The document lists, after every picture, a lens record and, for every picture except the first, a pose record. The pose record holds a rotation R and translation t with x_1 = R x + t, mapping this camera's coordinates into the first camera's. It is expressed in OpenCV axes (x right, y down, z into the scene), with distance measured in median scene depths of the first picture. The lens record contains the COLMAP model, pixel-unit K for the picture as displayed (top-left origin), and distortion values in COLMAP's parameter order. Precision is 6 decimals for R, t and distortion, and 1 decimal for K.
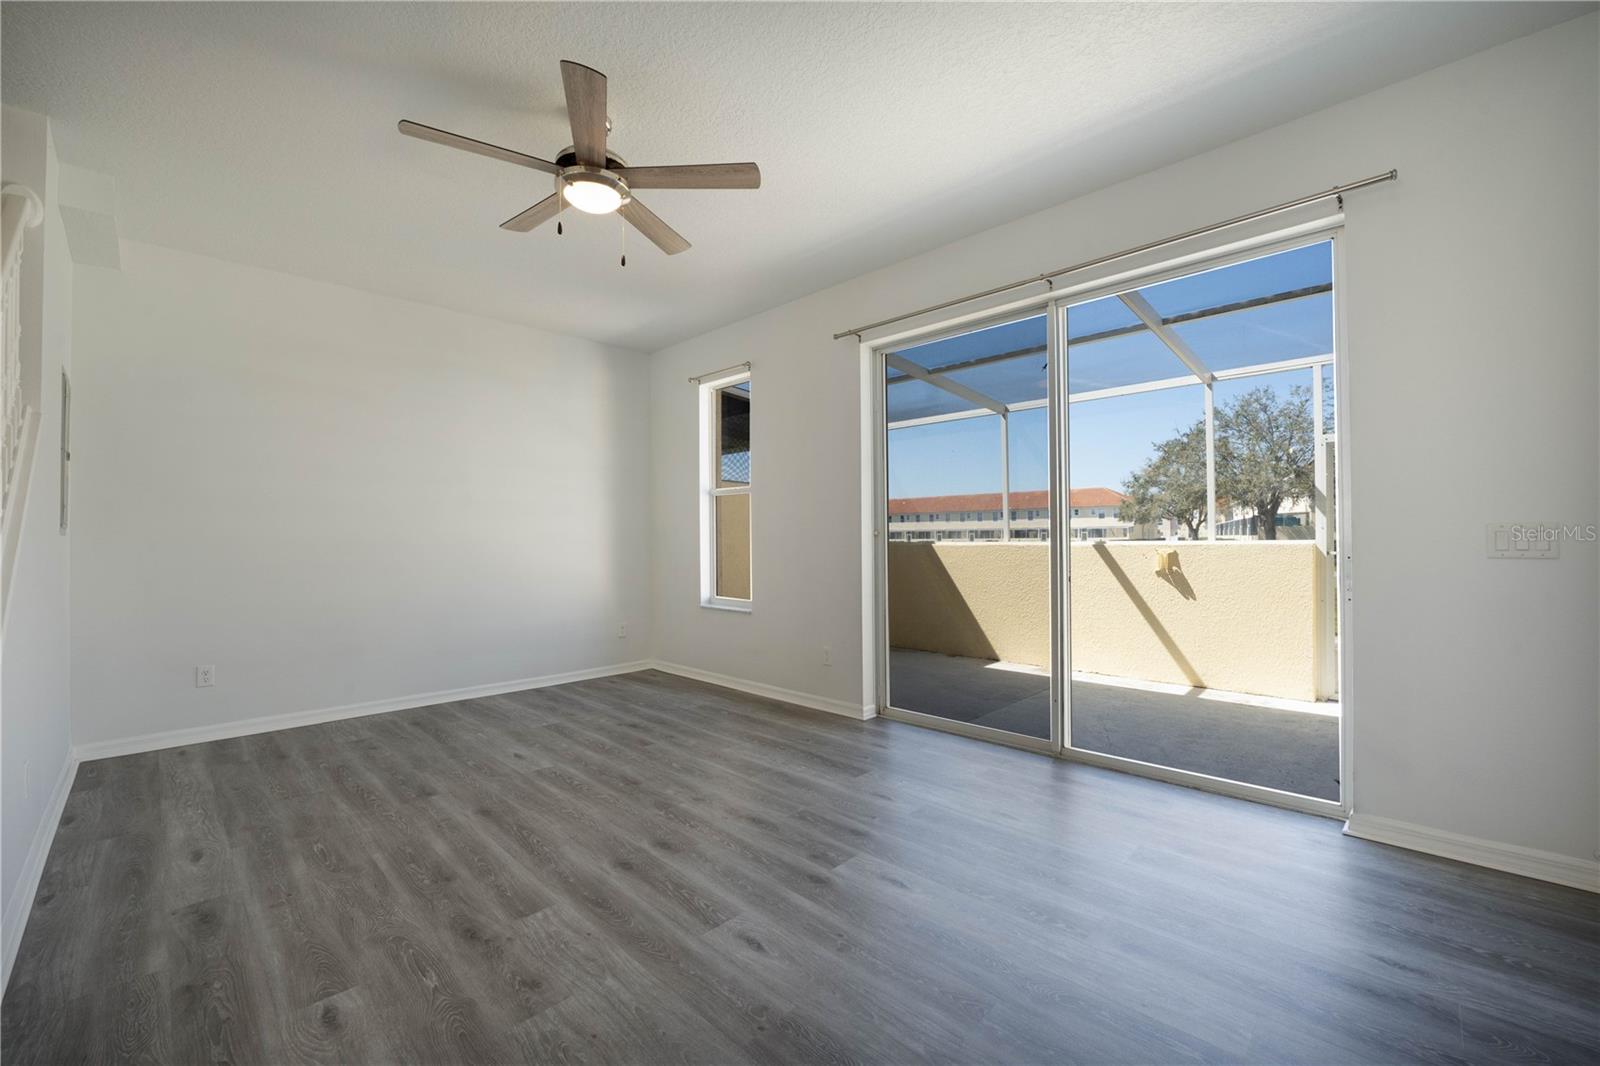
lens RADIAL K [[641.0, 0, 792.0], [0, 641.0, 531.5], [0, 0, 1]] dist [-0.022030, 0.000532]
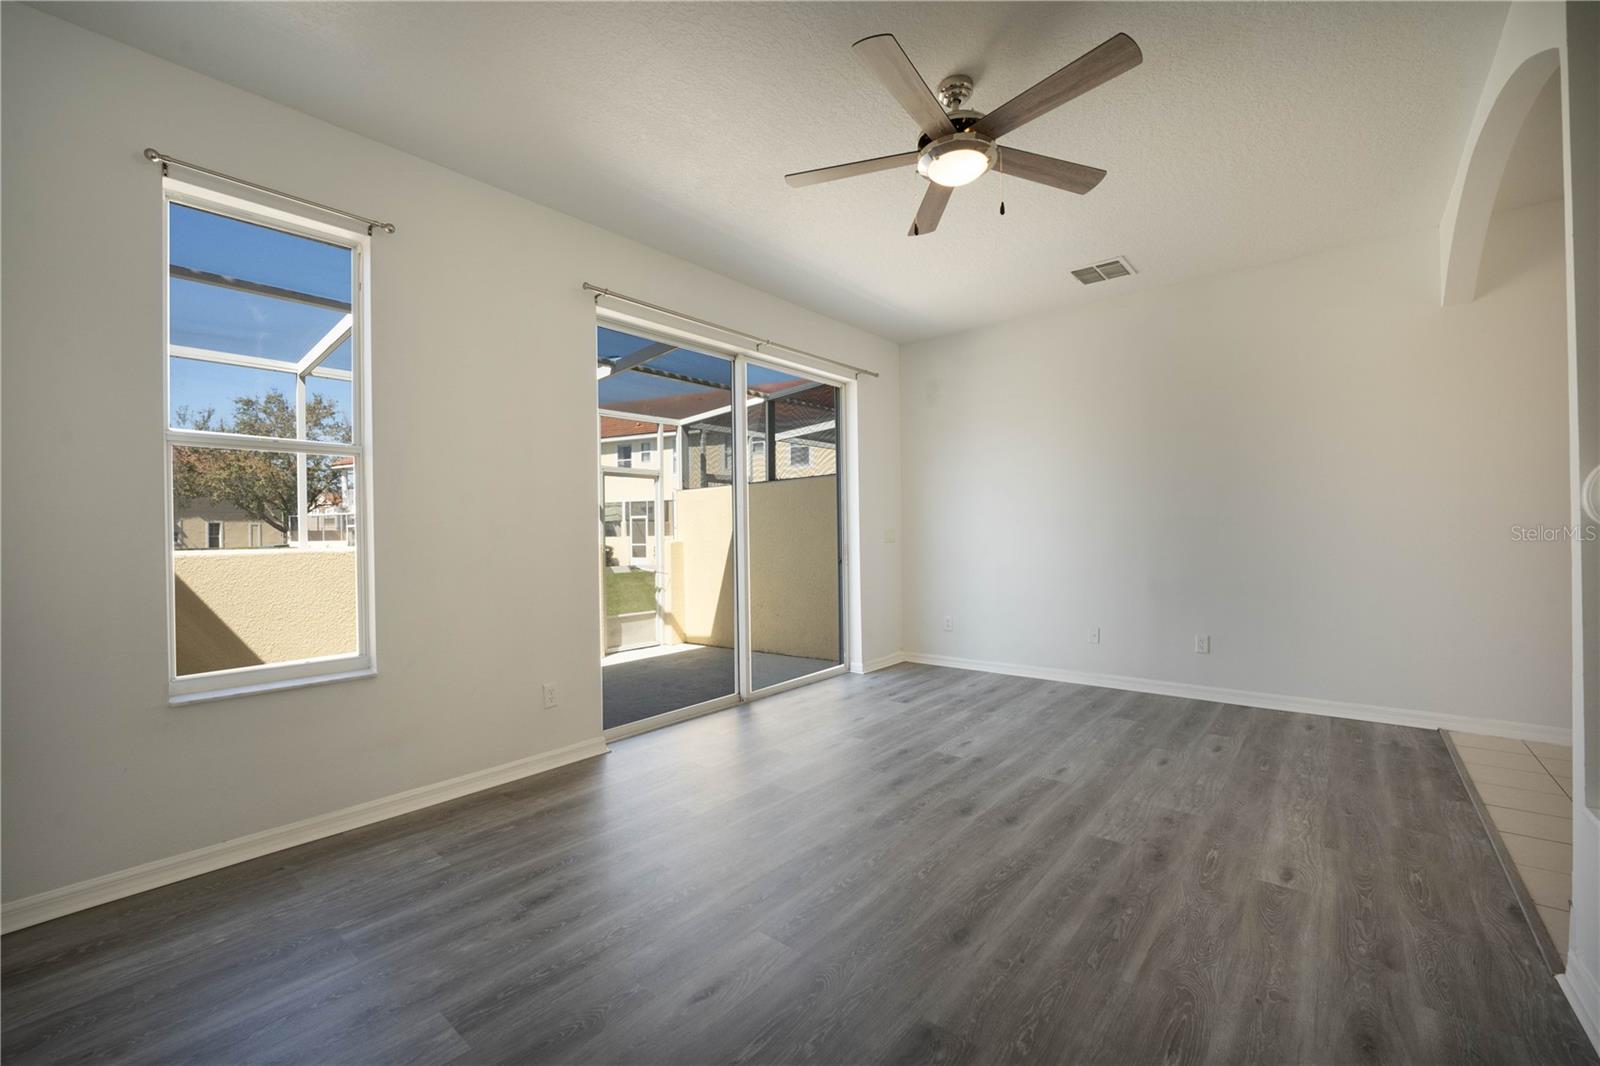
lens RADIAL K [[641.0, 0, 792.9], [0, 641.0, 536.3], [0, 0, 1]] dist [-0.022030, 0.000532]
pose [[-0.062498, 0.004443, 0.998035, -1.460134], [0.004768, 0.999980, -0.004153, 0.016826], [-0.998034, 0.004499, -0.062518, 1.539947]]
